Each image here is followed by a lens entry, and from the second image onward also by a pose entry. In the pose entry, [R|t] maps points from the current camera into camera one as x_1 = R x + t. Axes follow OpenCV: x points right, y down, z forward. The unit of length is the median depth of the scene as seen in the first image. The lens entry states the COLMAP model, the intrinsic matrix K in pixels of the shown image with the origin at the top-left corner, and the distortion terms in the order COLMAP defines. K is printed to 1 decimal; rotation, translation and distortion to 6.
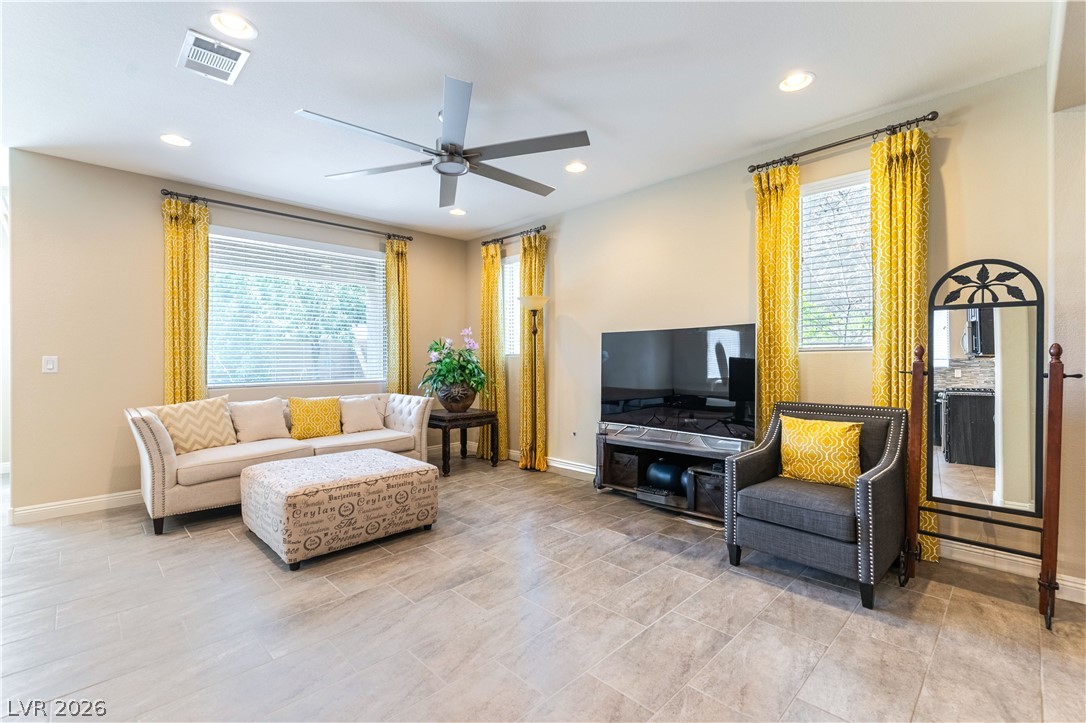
lens RADIAL K [[475.6, 0, 555.6], [0, 475.6, 359.2], [0, 0, 1]] dist [-0.001289, -0.000529]
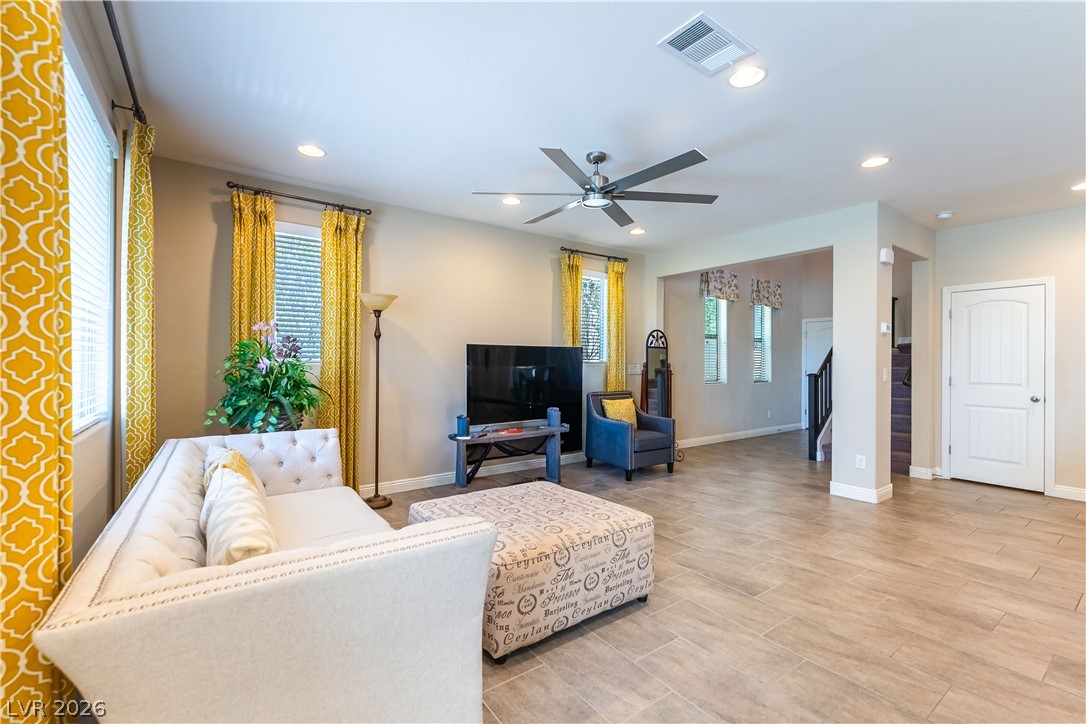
lens RADIAL K [[464.6, 0, 548.9], [0, 464.6, 361.4], [0, 0, 1]] dist [-0.002393, -0.000122]
pose [[0.159321, 0.005295, 0.987213, -1.156186], [-0.006486, 0.999970, -0.004317, -0.016175], [-0.987206, -0.005715, 0.159351, 0.814304]]
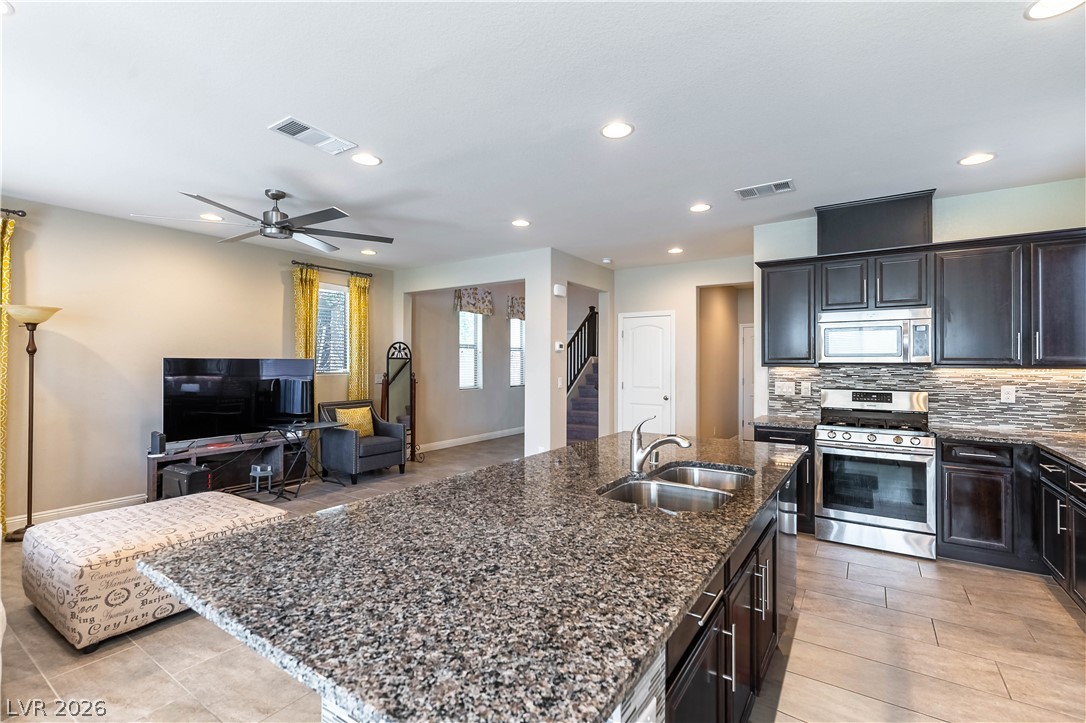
lens RADIAL K [[475.6, 0, 555.6], [0, 475.6, 359.2], [0, 0, 1]] dist [-0.001289, -0.000529]
pose [[-0.201762, 0.011577, 0.979366, -1.386900], [-0.001688, 0.999925, -0.012168, -0.052724], [-0.979433, -0.004108, -0.201727, 0.461846]]
